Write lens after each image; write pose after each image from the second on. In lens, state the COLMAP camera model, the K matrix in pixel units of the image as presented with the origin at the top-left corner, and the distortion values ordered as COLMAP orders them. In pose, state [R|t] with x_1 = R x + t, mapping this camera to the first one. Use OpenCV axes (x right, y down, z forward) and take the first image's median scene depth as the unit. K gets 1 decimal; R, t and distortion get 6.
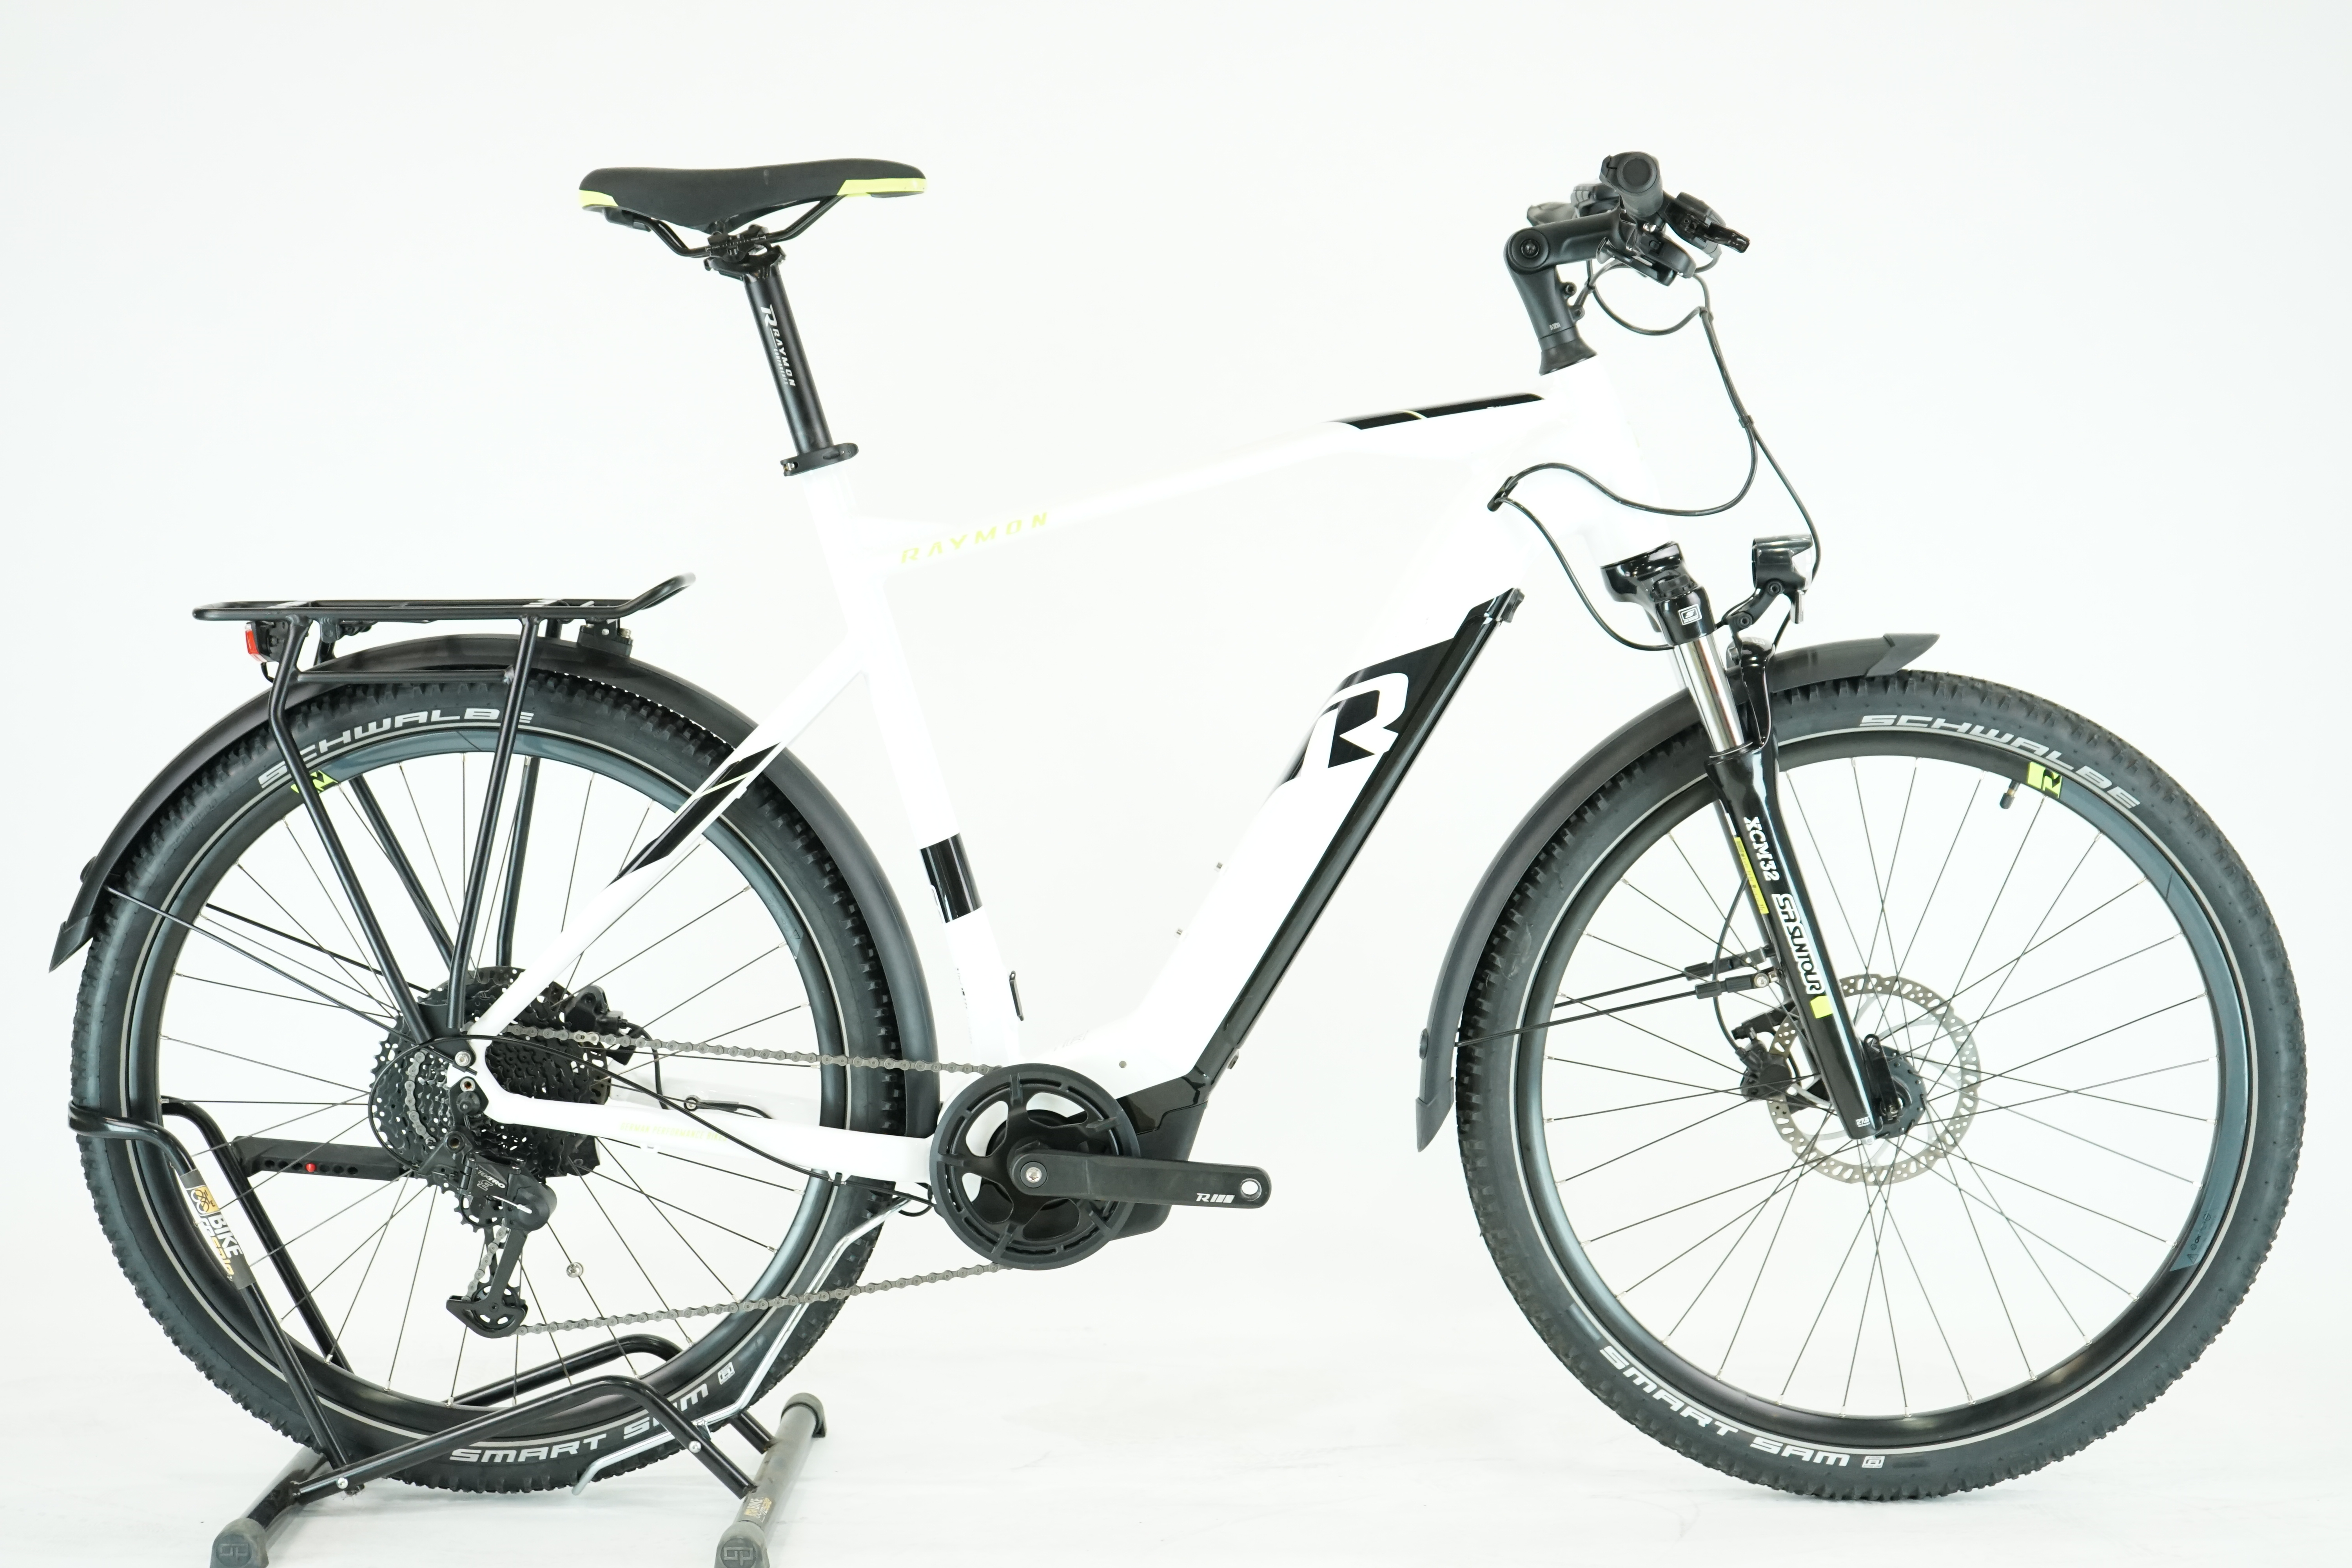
lens RADIAL K [[3443.9, 0, 1176.0], [0, 3443.9, 784.0], [0, 0, 1]] dist [-0.082995, 0.045934]
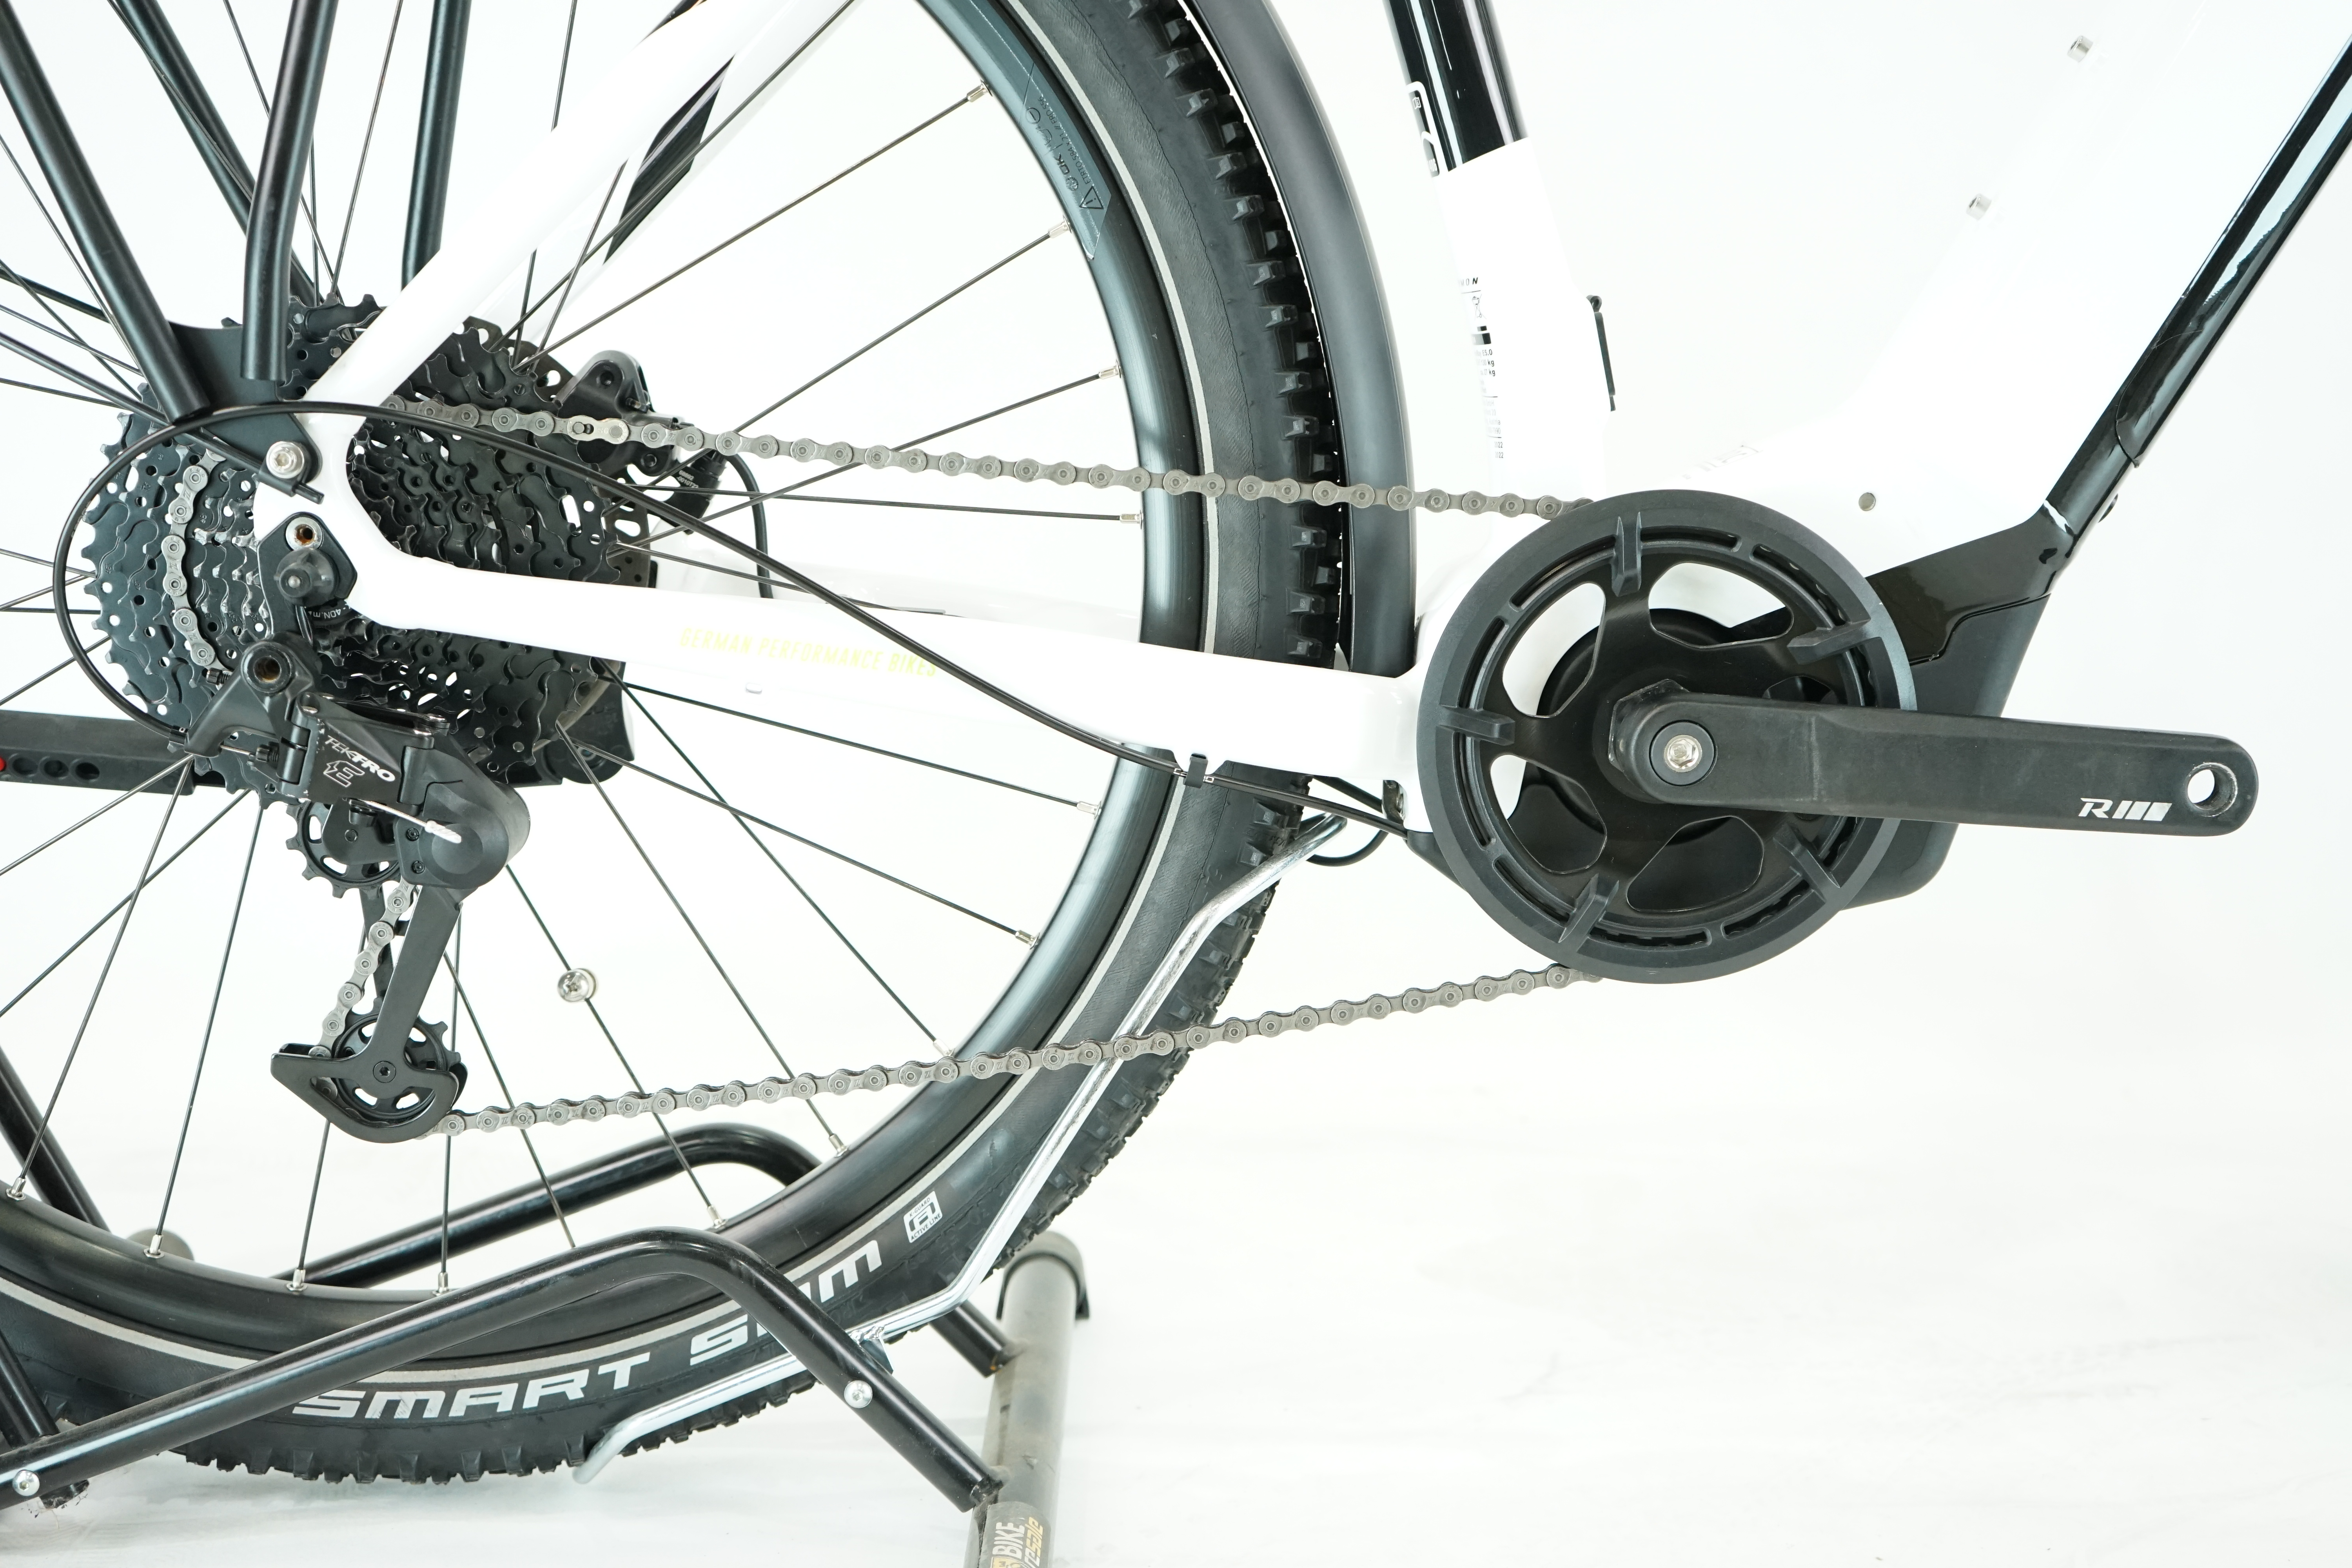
lens RADIAL K [[2791.3, 0, 1176.0], [0, 2791.3, 784.0], [0, 0, 1]] dist [0.004290, 0.000102]
pose [[0.999765, 0.002859, 0.021483, -0.107598], [-0.004210, 0.997995, 0.063145, 0.094332], [-0.021259, -0.063220, 0.997773, 0.651307]]
